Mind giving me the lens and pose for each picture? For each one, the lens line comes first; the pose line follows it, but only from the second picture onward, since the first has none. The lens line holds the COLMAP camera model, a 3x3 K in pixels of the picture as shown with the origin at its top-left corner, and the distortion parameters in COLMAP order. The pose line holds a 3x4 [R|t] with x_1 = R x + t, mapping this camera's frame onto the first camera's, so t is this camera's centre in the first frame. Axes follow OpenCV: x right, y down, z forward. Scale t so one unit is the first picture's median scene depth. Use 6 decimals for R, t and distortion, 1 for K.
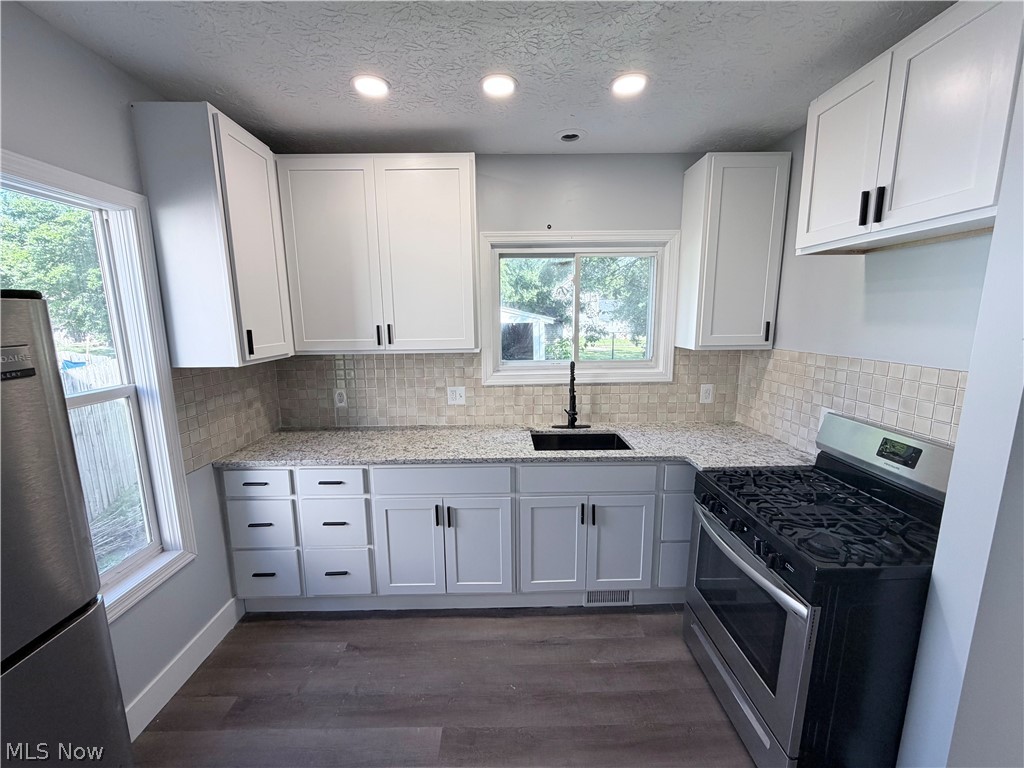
lens RADIAL K [[408.9, 0, 508.0], [0, 408.9, 386.0], [0, 0, 1]] dist [-0.001020, 0.000409]
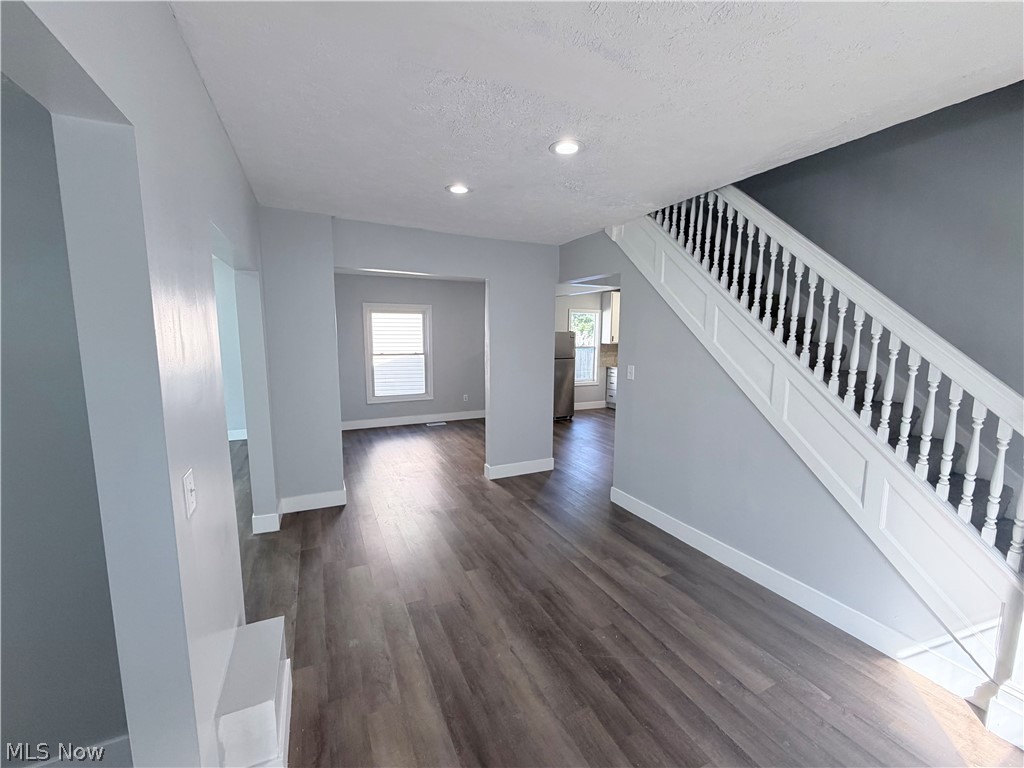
lens RADIAL K [[408.9, 0, 513.0], [0, 408.9, 386.6], [0, 0, 1]] dist [-0.001020, 0.000409]
pose [[0.419184, 0.129633, -0.898599, 2.646166], [-0.160412, 0.984758, 0.067233, 0.252907], [0.893618, 0.115963, 0.433590, -1.654489]]
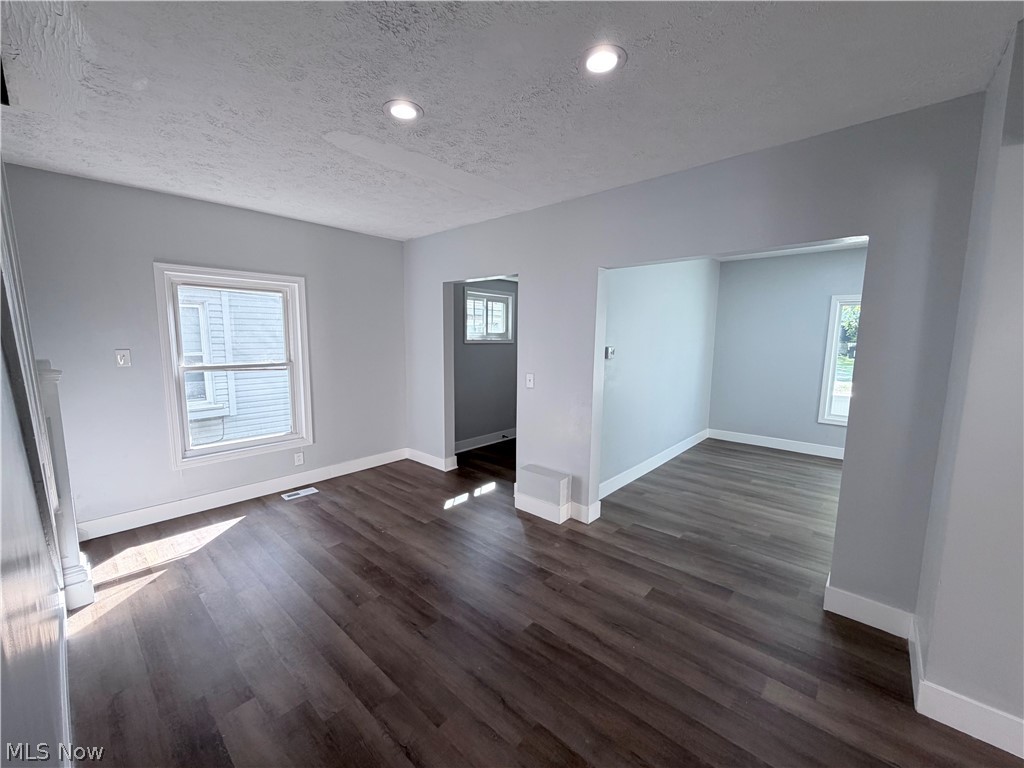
lens RADIAL K [[408.9, 0, 502.5], [0, 408.9, 383.4], [0, 0, 1]] dist [-0.001020, 0.000409]
pose [[-0.720777, -0.077173, 0.688858, 0.890556], [0.117597, 0.965763, 0.231241, 0.110147], [-0.683119, 0.247681, -0.687024, -0.547975]]
